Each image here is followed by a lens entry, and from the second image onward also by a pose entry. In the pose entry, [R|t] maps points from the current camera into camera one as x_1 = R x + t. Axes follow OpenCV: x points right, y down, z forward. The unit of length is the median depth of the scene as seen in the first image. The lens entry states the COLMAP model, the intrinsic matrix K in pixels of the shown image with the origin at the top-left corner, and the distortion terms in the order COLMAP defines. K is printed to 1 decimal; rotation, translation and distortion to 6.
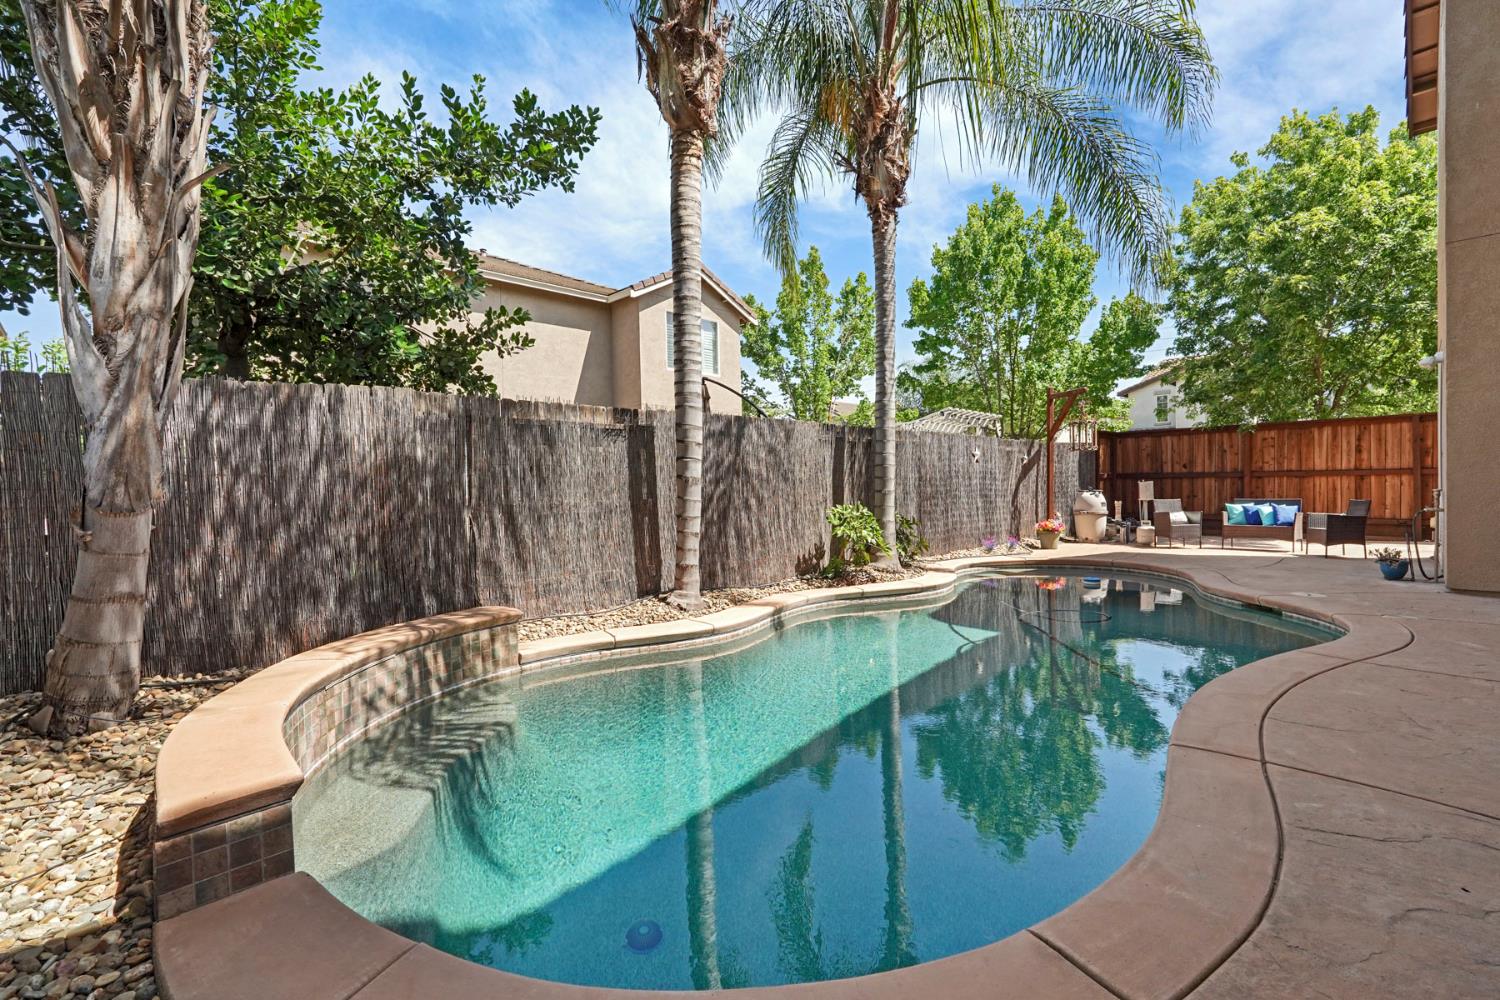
lens RADIAL K [[673.6, 0, 762.5], [0, 673.6, 492.6], [0, 0, 1]] dist [-0.007513, 0.004016]
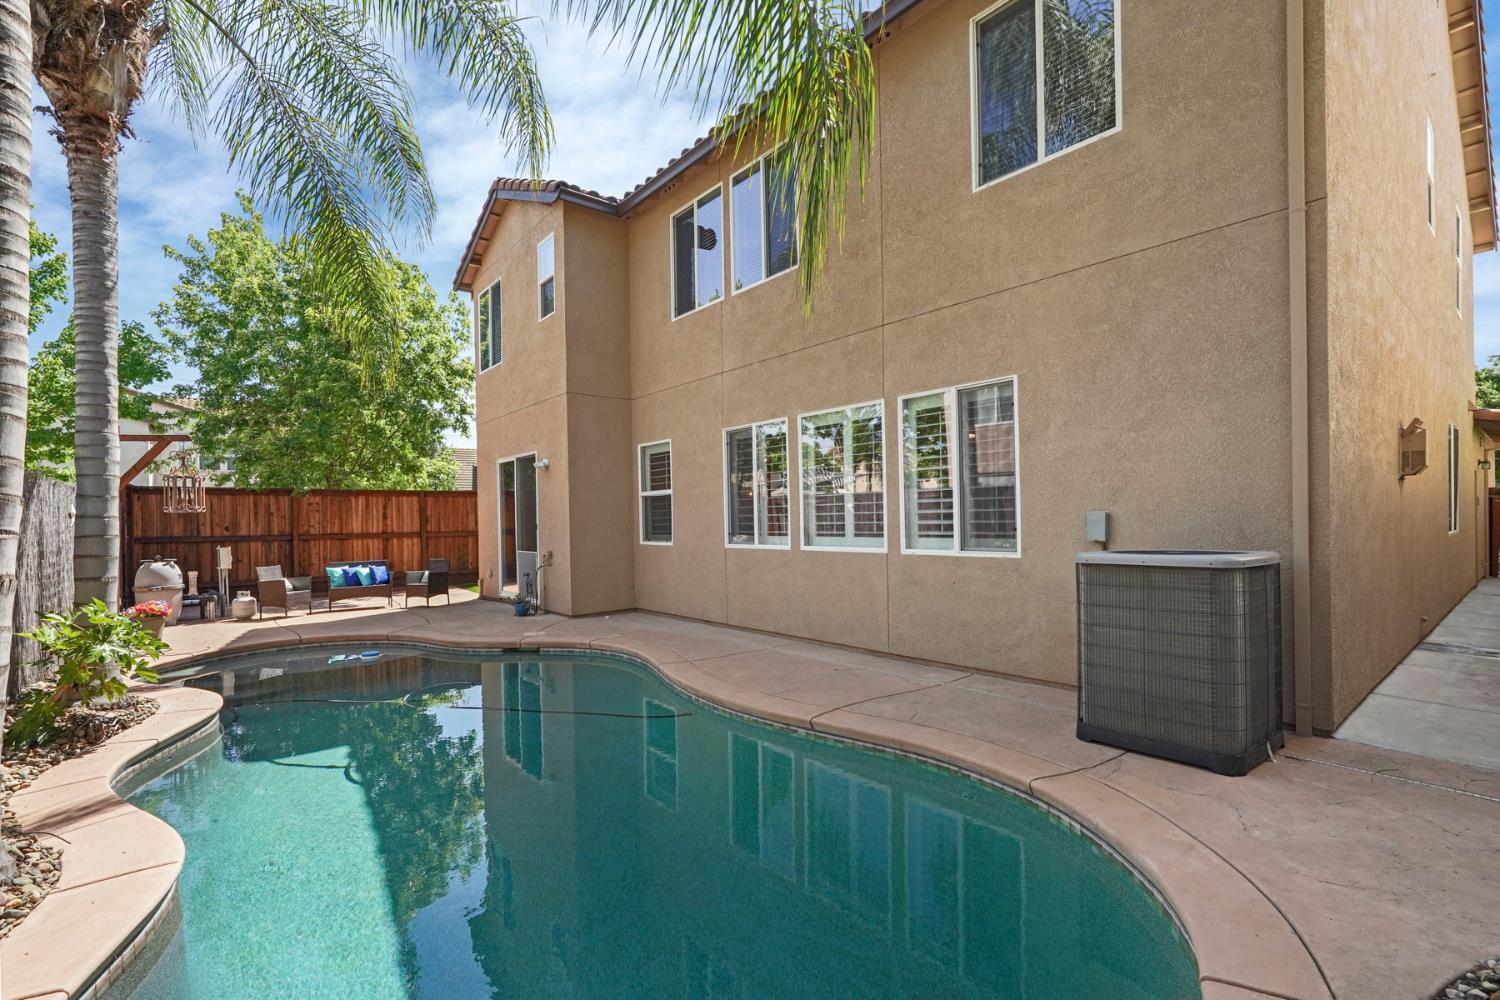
lens RADIAL K [[673.6, 0, 749.5], [0, 673.6, 514.1], [0, 0, 1]] dist [-0.007513, 0.004016]
pose [[0.089519, 0.025249, 0.995665, -0.271682], [0.023721, 0.999341, -0.027475, -0.021114], [-0.995703, 0.026078, 0.088861, 0.256309]]
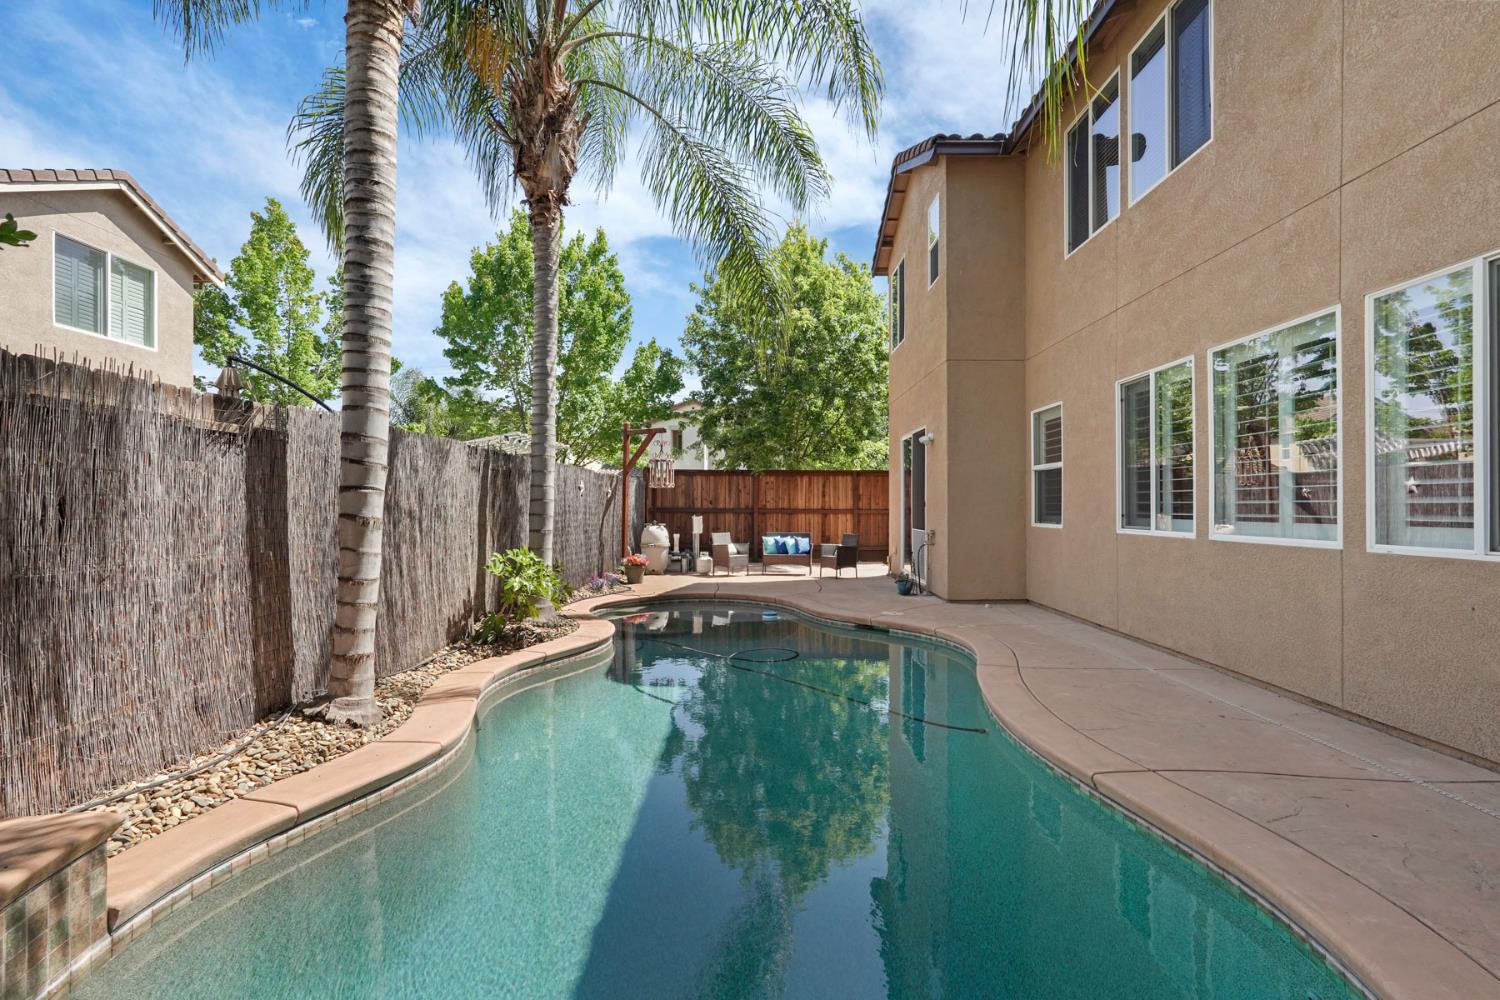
lens RADIAL K [[673.6, 0, 752.3], [0, 673.6, 498.9], [0, 0, 1]] dist [-0.007513, 0.004016]
pose [[0.712977, 0.028723, 0.700599, -0.162021], [-0.010308, 0.999482, -0.030486, -0.013588], [-0.701112, 0.014514, 0.712903, 0.153399]]
